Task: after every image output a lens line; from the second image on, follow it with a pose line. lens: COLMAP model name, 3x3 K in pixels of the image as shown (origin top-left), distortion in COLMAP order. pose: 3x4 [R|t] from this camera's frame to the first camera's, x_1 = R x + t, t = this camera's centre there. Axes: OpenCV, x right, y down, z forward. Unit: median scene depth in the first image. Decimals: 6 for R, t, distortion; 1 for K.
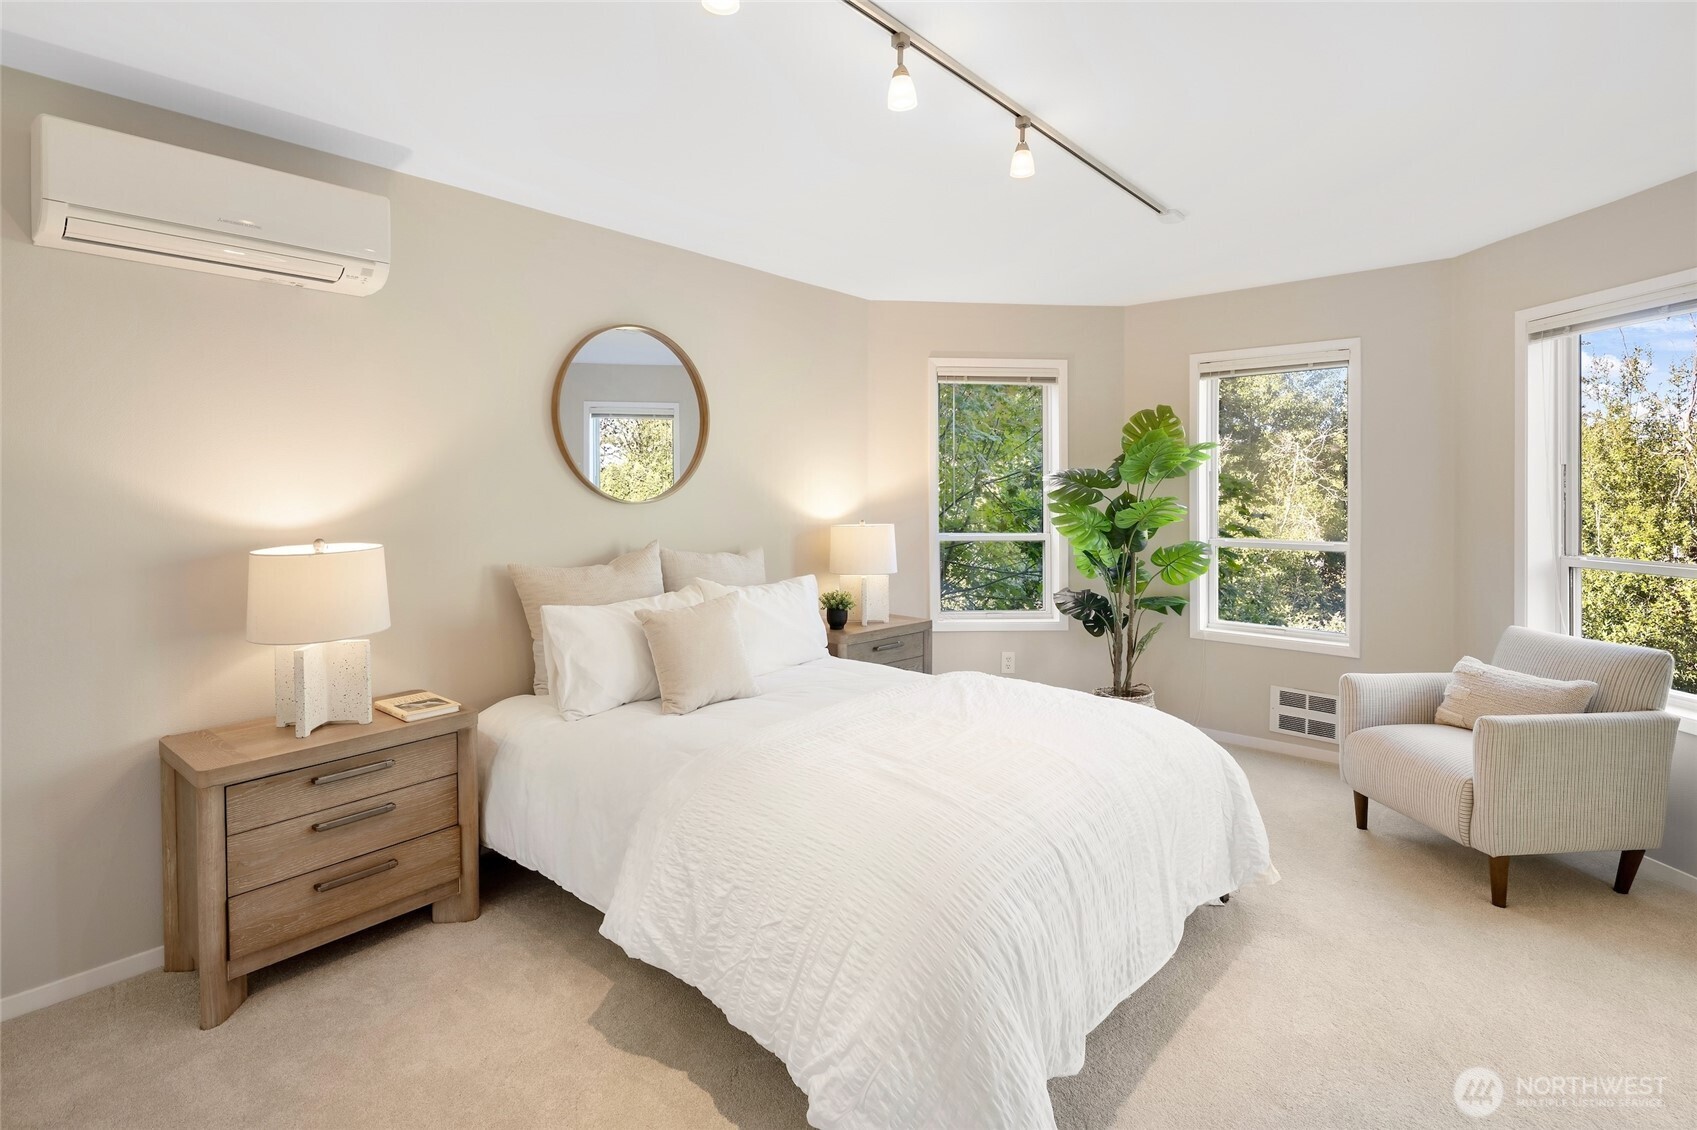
lens RADIAL K [[818.6, 0, 849.9], [0, 818.6, 492.5], [0, 0, 1]] dist [0.002132, -0.000003]
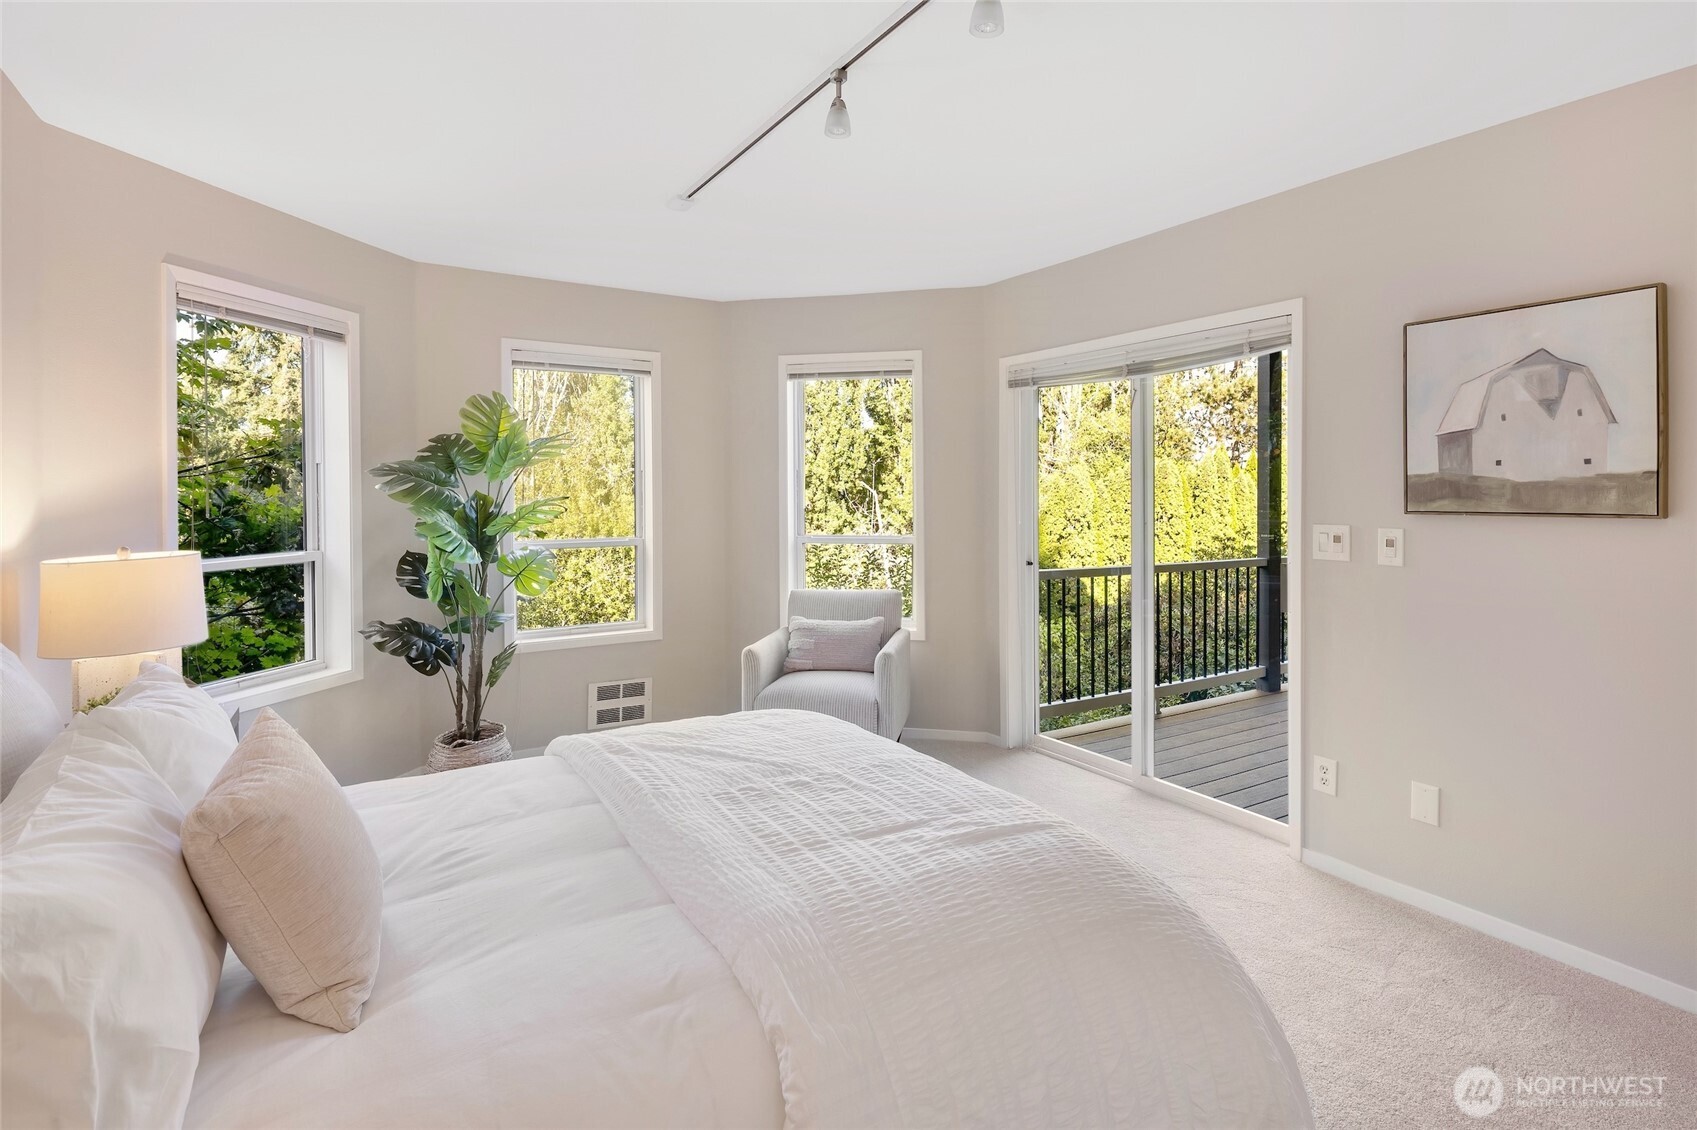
lens RADIAL K [[818.6, 0, 841.6], [0, 818.6, 492.0], [0, 0, 1]] dist [0.002132, -0.000003]
pose [[0.294382, -0.003586, 0.955681, -0.354448], [0.009756, 0.999952, 0.000747, 0.002835], [-0.955638, 0.009104, 0.294403, 0.413829]]
